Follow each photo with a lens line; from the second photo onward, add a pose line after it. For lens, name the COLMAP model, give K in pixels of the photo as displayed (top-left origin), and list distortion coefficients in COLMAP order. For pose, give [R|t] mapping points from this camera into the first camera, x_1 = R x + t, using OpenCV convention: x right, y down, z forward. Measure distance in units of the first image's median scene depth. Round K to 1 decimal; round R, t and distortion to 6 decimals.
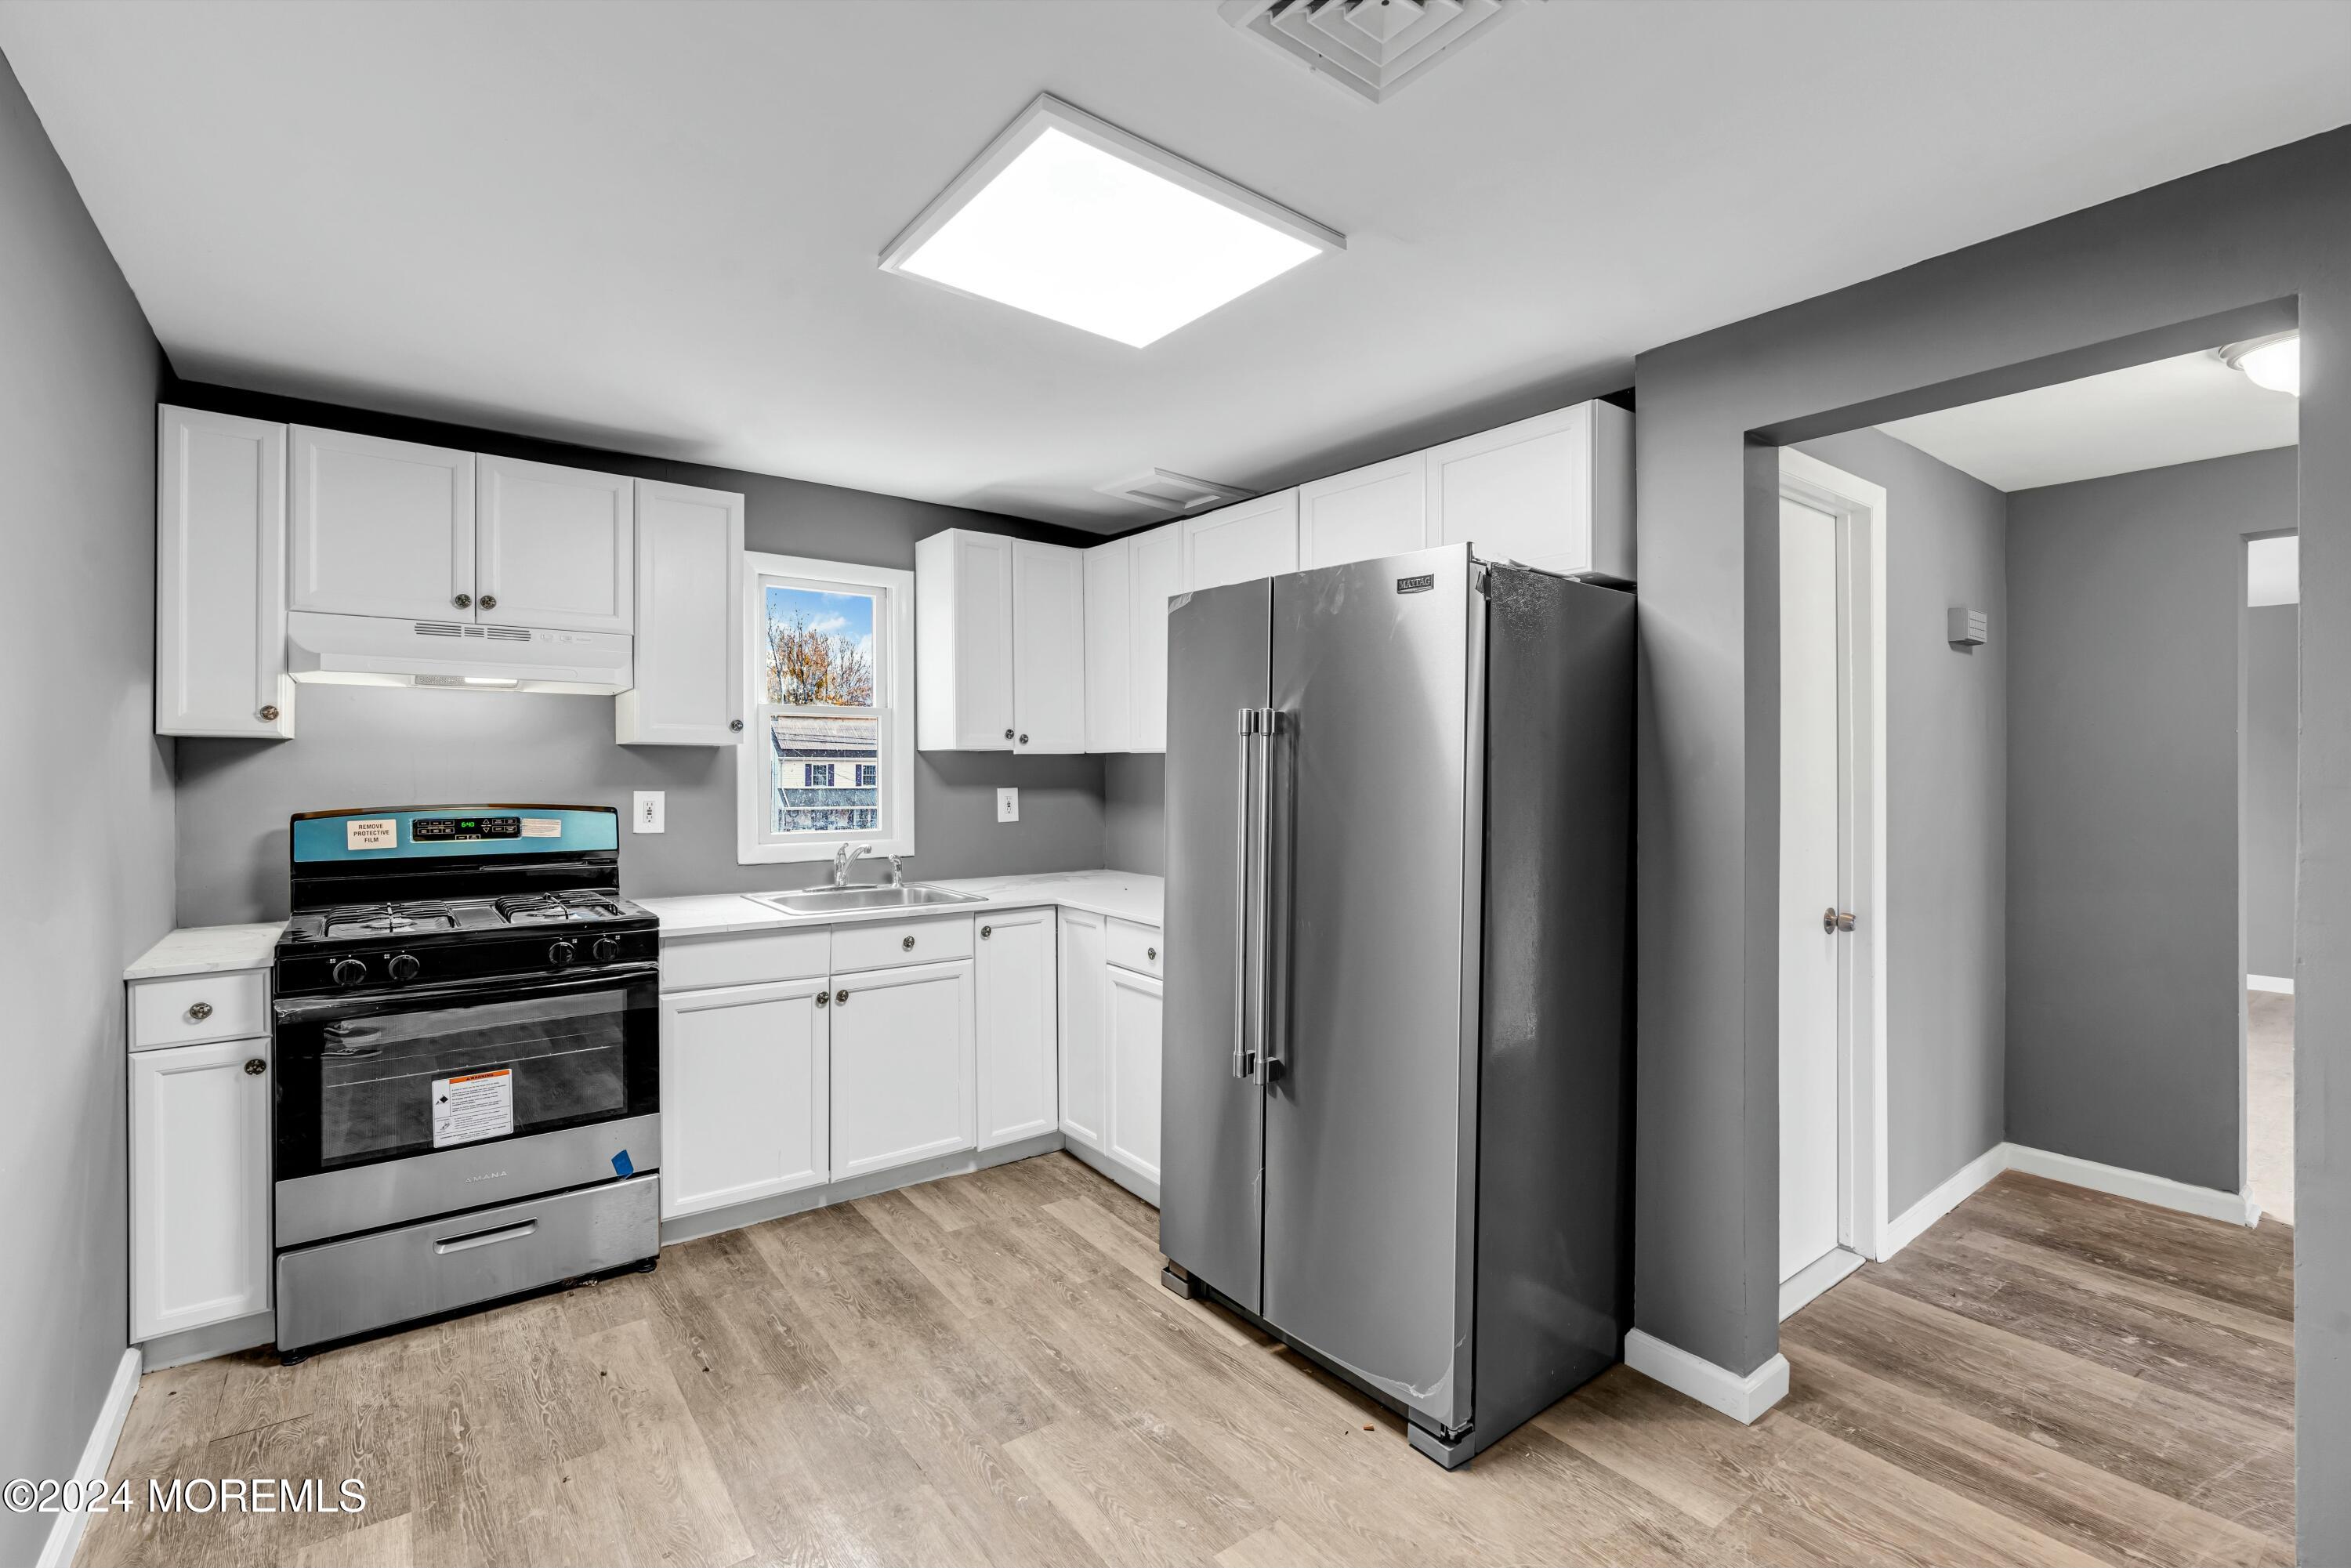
lens RADIAL K [[1050.4, 0, 1183.7], [0, 1050.4, 781.4], [0, 0, 1]] dist [-0.013790, 0.003225]
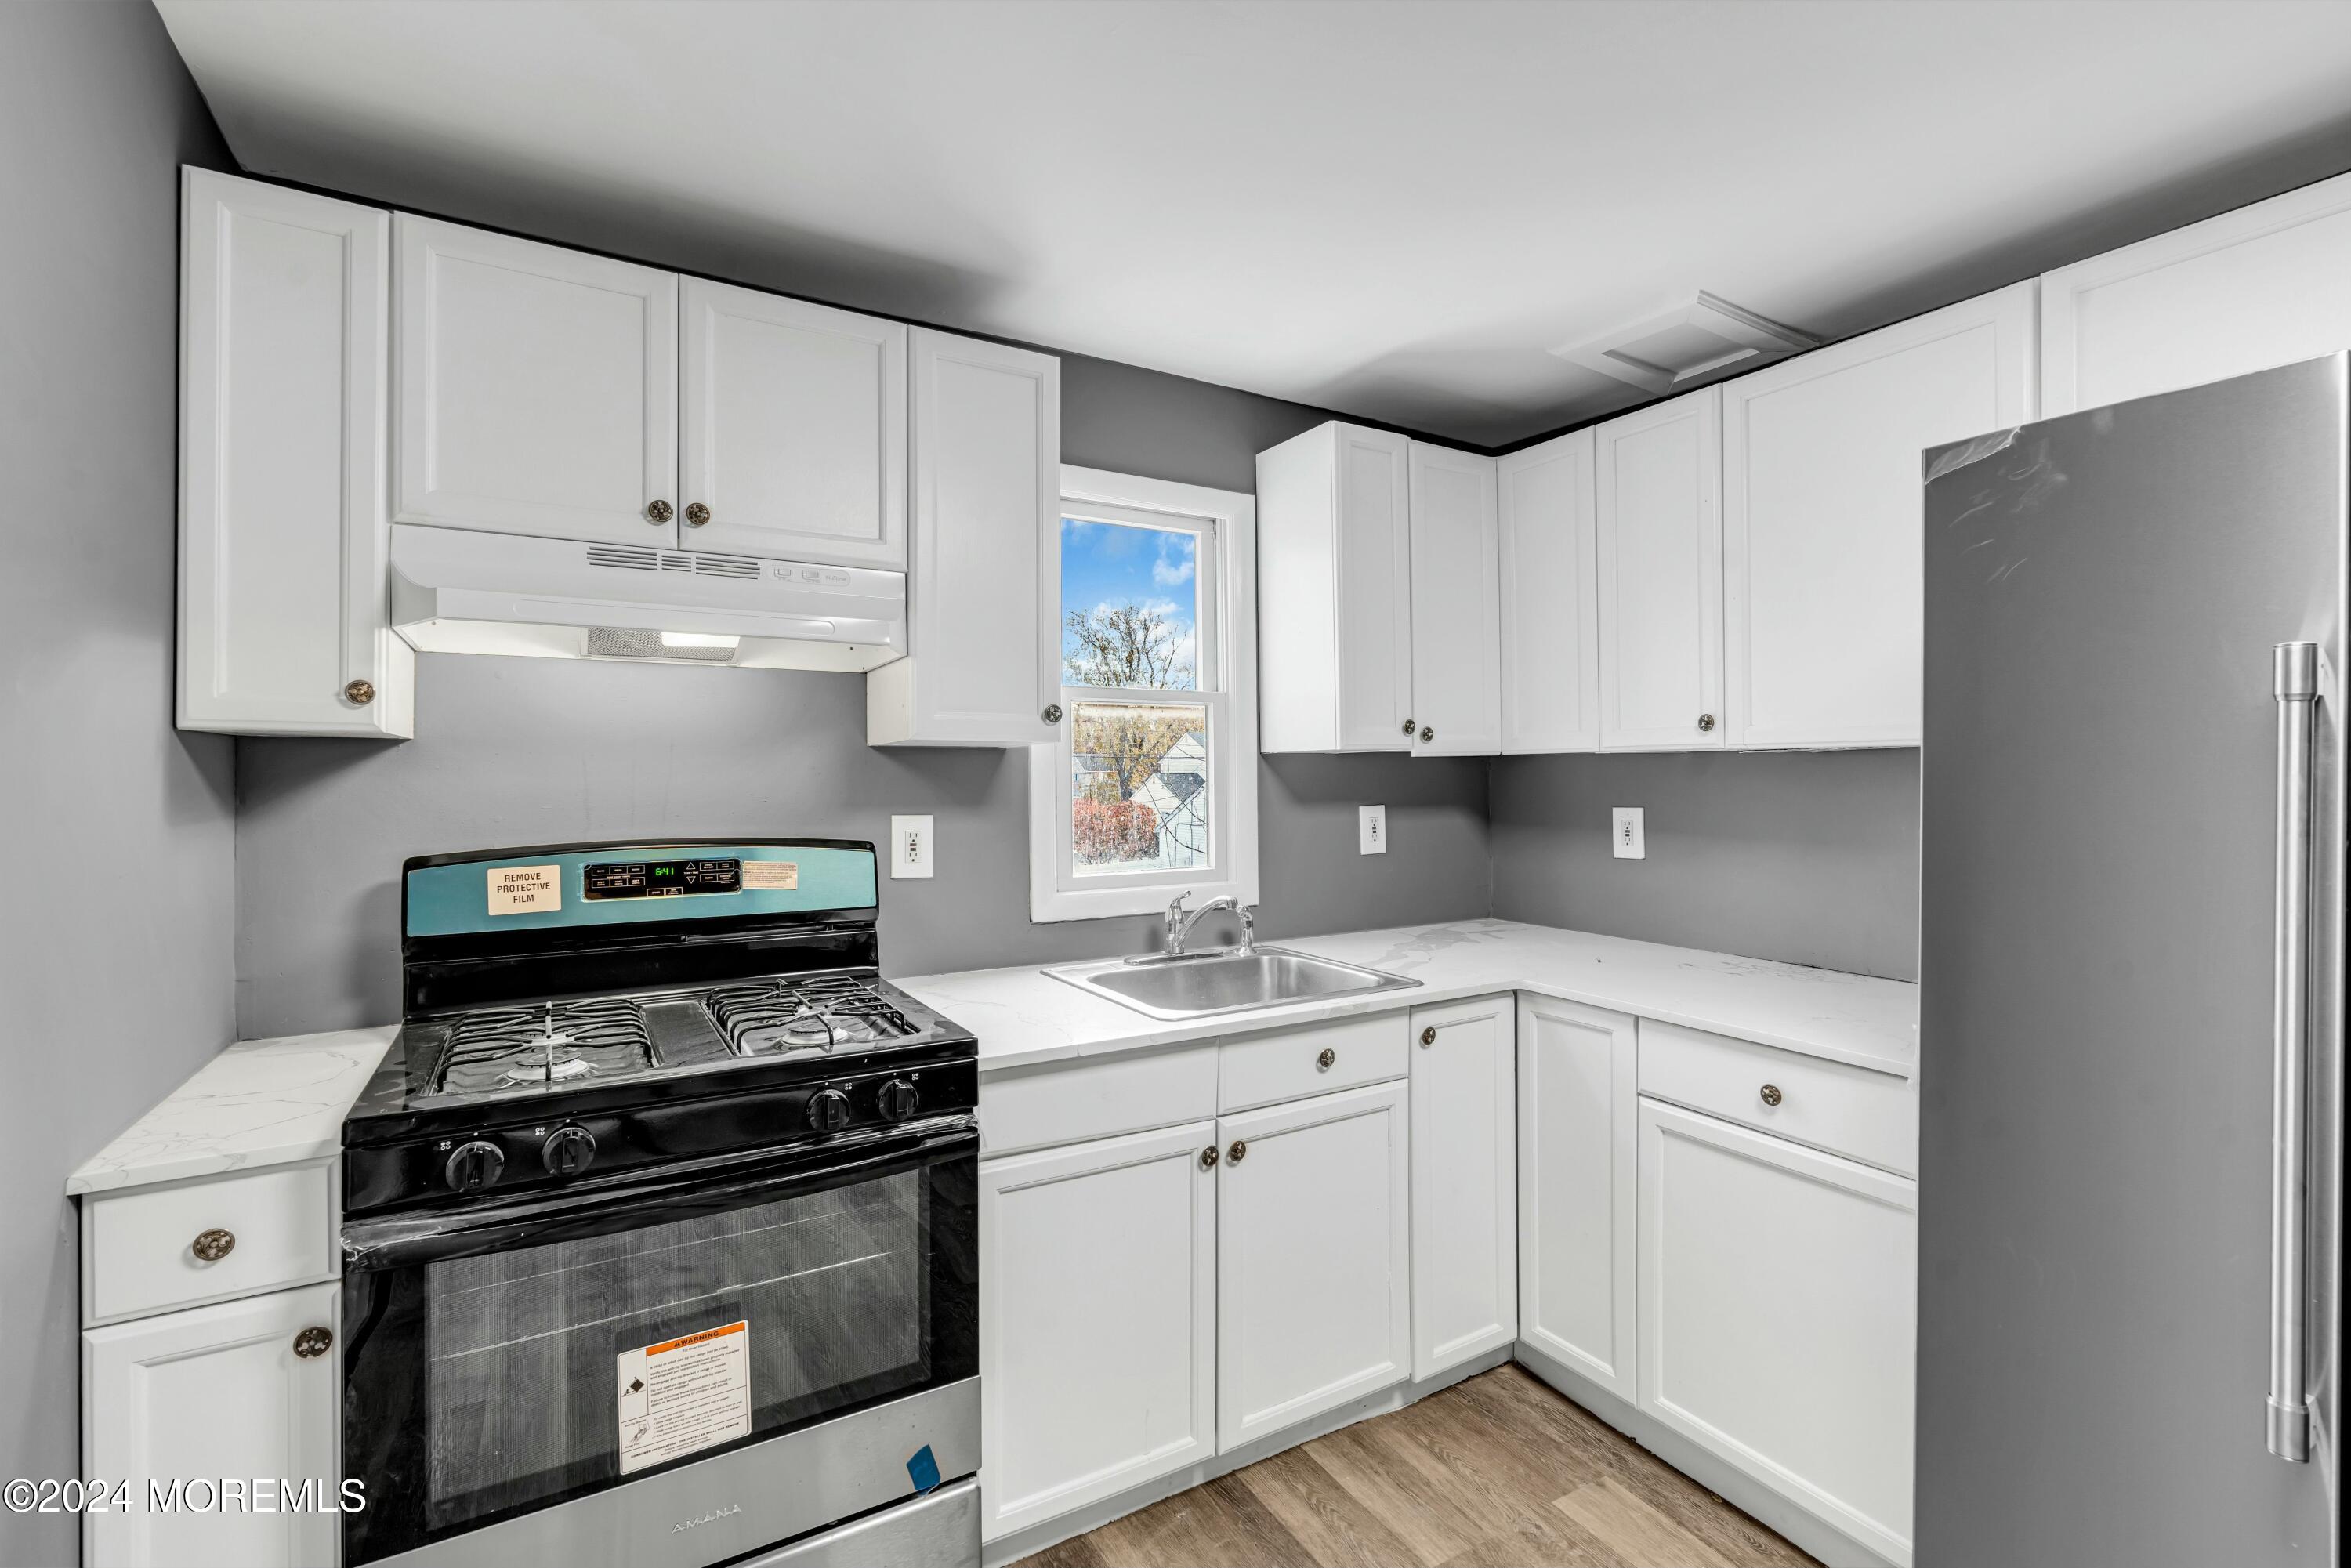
lens RADIAL K [[1050.4, 0, 1178.0], [0, 1050.4, 779.0], [0, 0, 1]] dist [-0.013790, 0.003225]
pose [[0.992830, -0.006279, -0.119371, -0.317018], [0.005101, 0.999935, -0.010168, -0.007491], [0.119427, 0.009486, 0.992798, 0.428815]]
